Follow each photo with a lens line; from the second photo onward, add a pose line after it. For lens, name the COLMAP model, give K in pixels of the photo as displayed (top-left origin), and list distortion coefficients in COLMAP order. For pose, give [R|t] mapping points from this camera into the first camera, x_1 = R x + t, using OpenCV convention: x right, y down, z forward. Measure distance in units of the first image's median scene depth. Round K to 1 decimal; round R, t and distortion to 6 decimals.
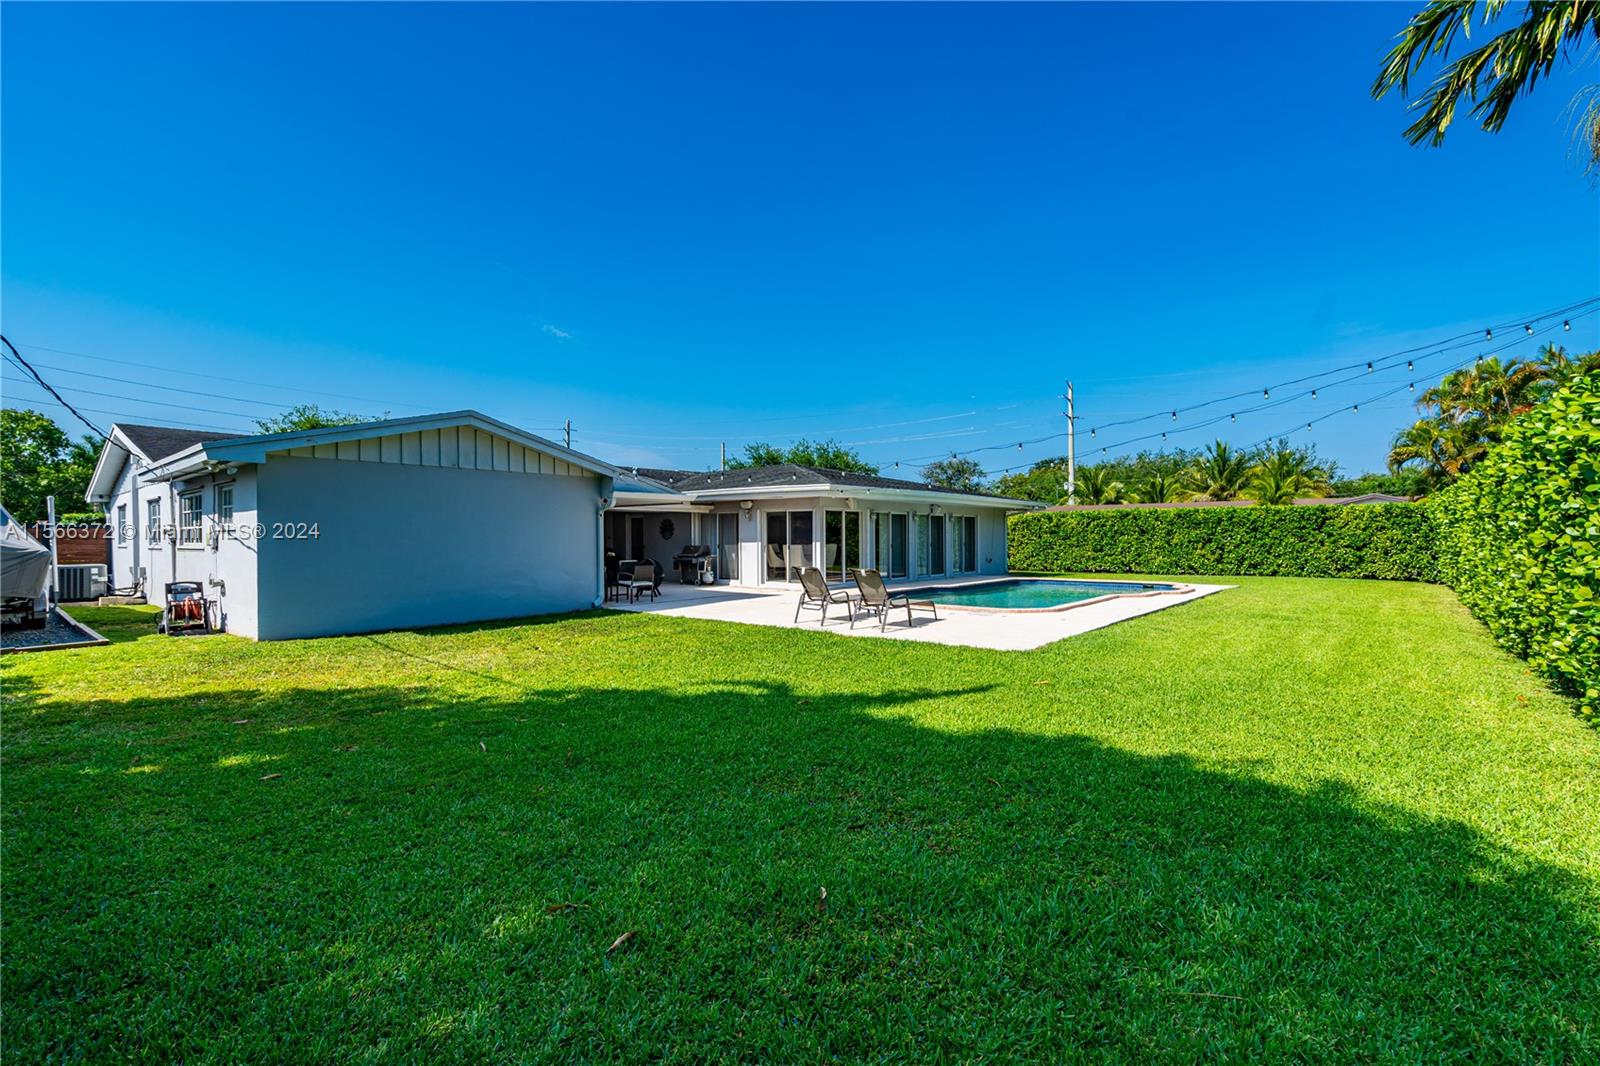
lens RADIAL K [[710.7, 0, 802.9], [0, 710.7, 532.7], [0, 0, 1]] dist [-0.000240, -0.000039]
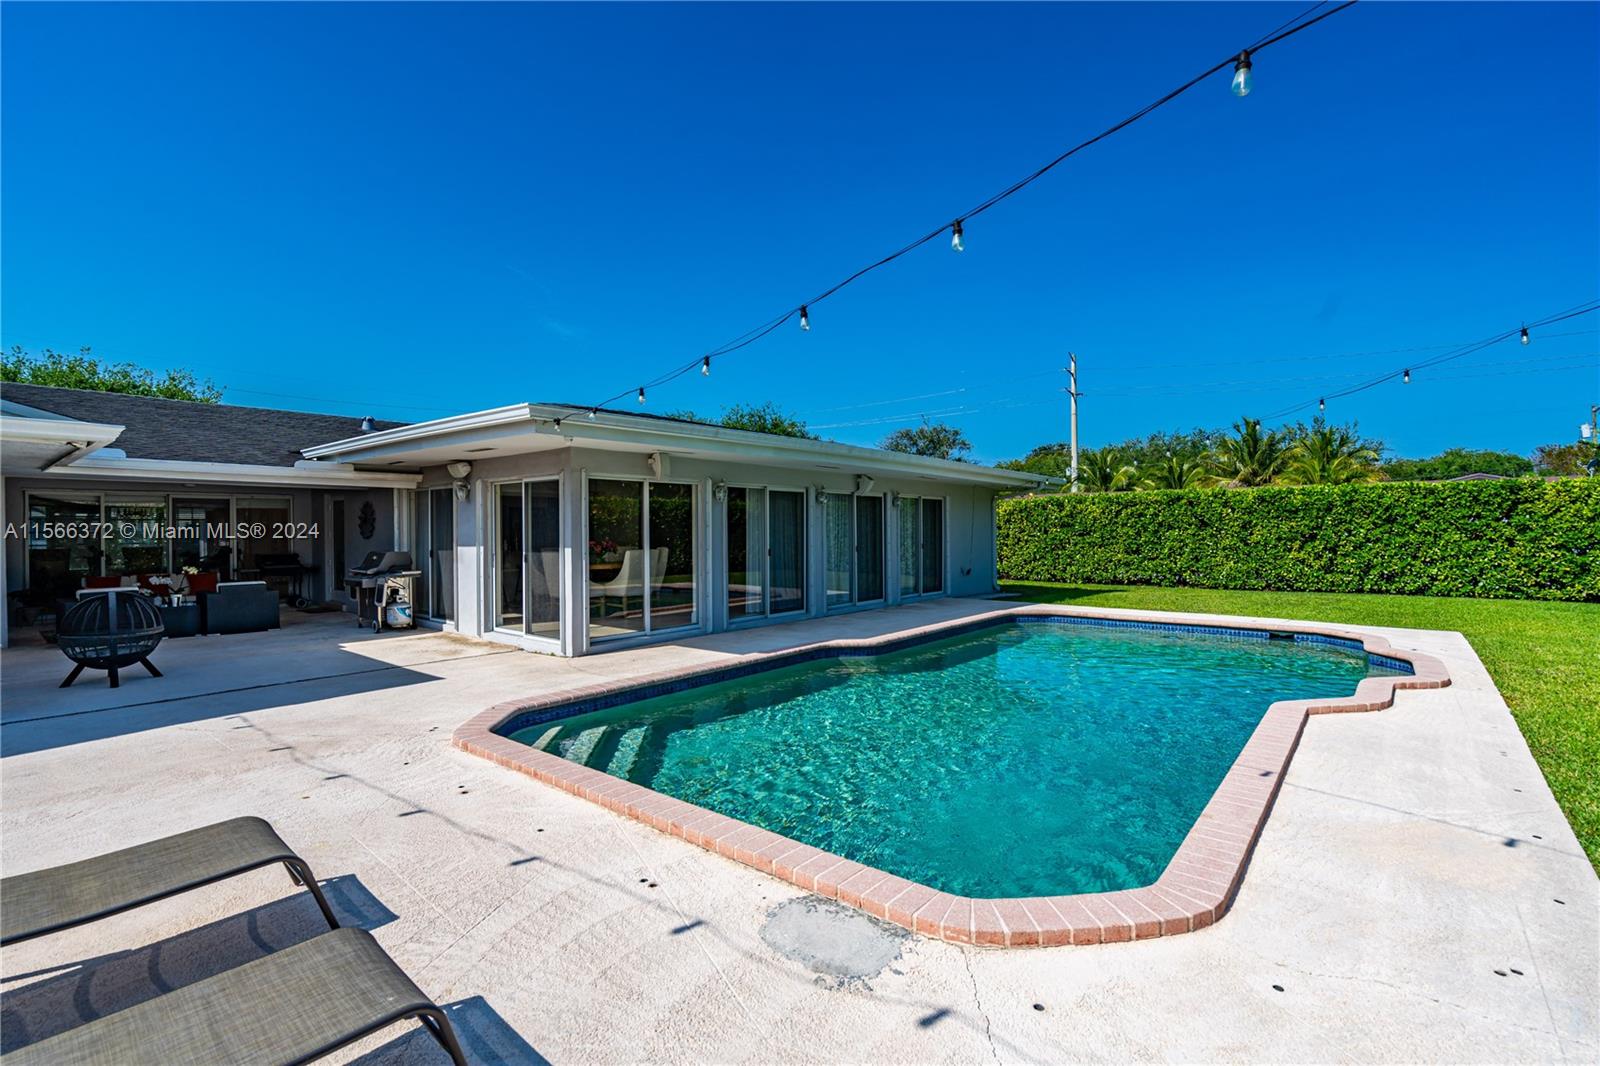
lens RADIAL K [[710.7, 0, 796.9], [0, 710.7, 534.6], [0, 0, 1]] dist [-0.000240, -0.000039]
pose [[0.999996, -0.001617, -0.002355, 0.101333], [0.001648, 0.999911, 0.013219, -0.000770], [0.002333, -0.013223, 0.999910, 0.333320]]
